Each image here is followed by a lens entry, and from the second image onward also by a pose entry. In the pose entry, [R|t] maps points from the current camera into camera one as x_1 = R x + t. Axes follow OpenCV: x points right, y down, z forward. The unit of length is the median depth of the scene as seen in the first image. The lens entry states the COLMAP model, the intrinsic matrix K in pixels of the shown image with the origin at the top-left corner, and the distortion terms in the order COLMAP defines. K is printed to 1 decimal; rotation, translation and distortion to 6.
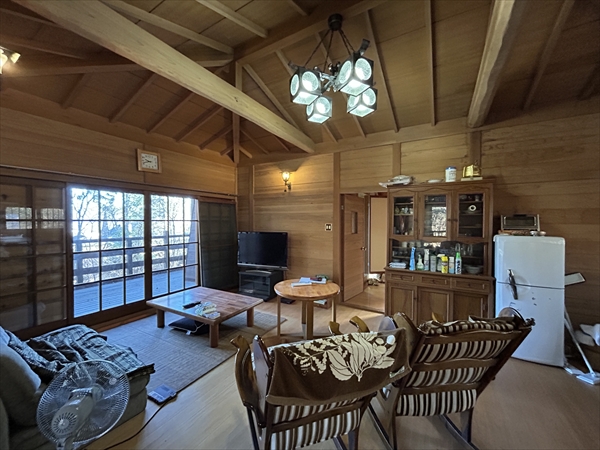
lens RADIAL K [[241.3, 0, 302.8], [0, 241.3, 226.4], [0, 0, 1]] dist [-0.000409, -0.000136]
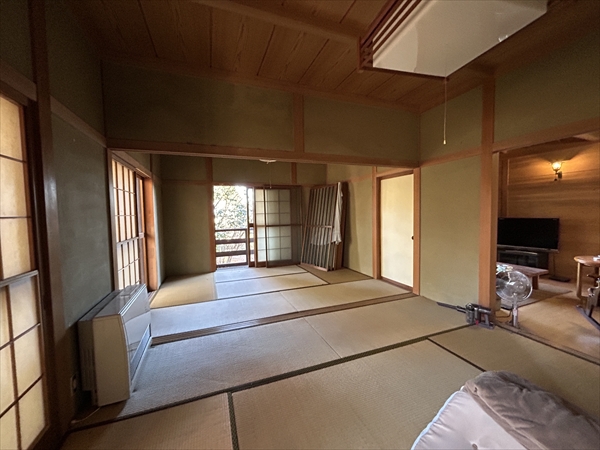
lens RADIAL K [[241.3, 0, 298.4], [0, 241.3, 224.0], [0, 0, 1]] dist [-0.000409, -0.000136]
pose [[0.782965, 0.016865, -0.621837, -0.277276], [0.004707, 0.999443, 0.033033, 0.008677], [0.622048, -0.028791, 0.782450, -0.524844]]
